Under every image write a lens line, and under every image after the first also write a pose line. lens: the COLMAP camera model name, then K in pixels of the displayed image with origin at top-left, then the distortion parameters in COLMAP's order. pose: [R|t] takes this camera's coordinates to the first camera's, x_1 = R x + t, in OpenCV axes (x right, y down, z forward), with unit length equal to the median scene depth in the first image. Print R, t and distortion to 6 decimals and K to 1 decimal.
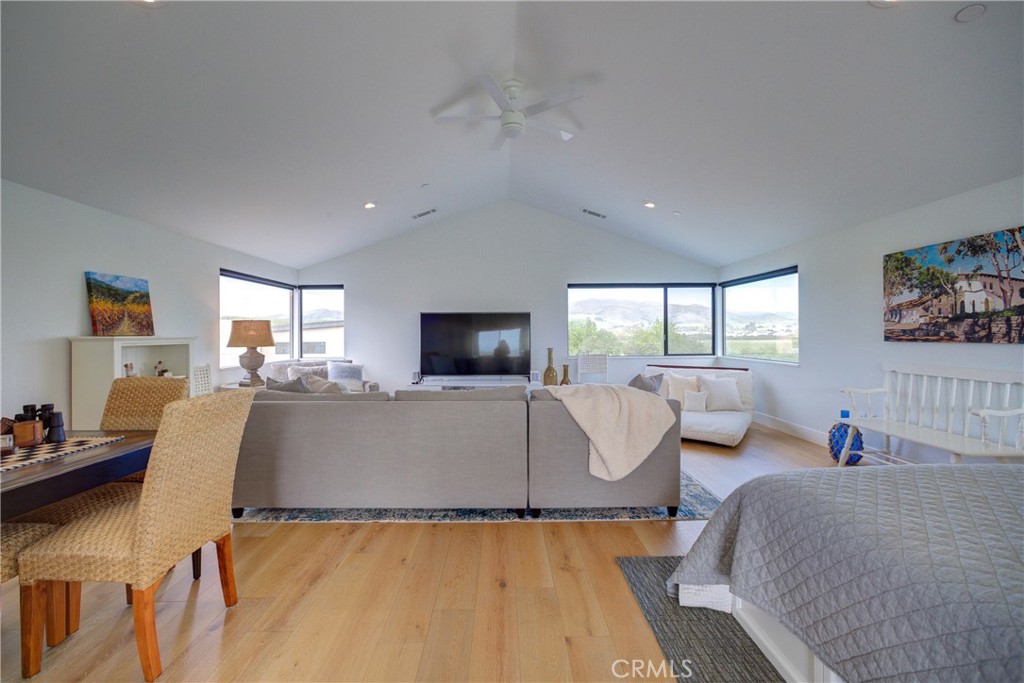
lens RADIAL K [[409.6, 0, 503.6], [0, 409.6, 331.8], [0, 0, 1]] dist [0.017194, 0.000325]
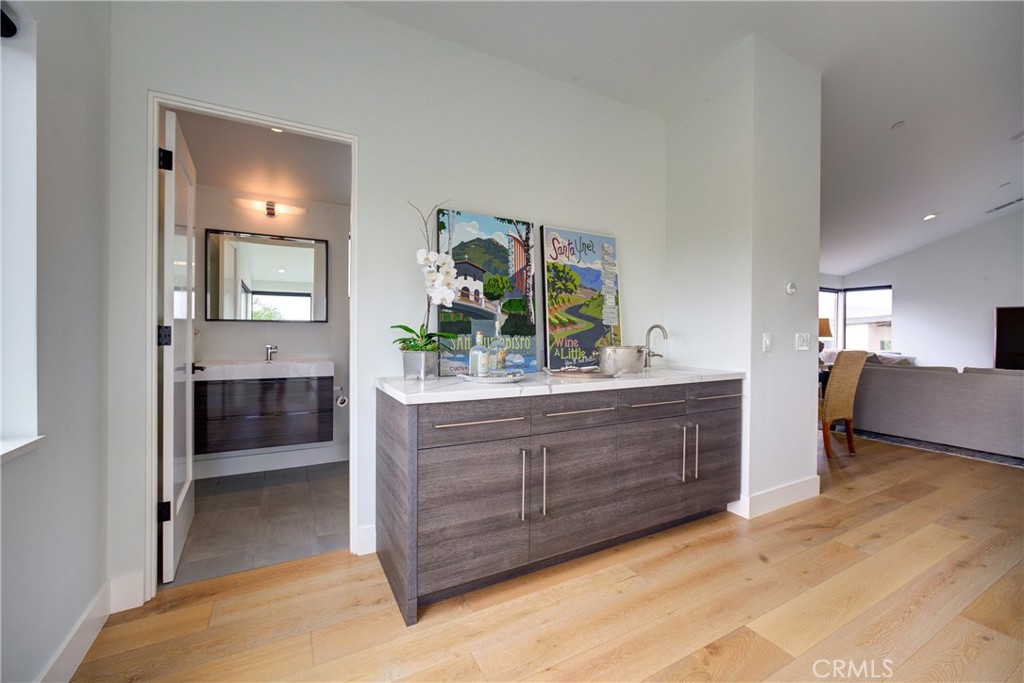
lens RADIAL K [[409.6, 0, 503.6], [0, 409.6, 331.8], [0, 0, 1]] dist [0.017194, 0.000325]
pose [[0.475067, 0.006030, -0.879929, 0.120673], [-0.008776, 0.999959, 0.002114, 0.023537], [0.879906, 0.006718, 0.475100, -0.517990]]
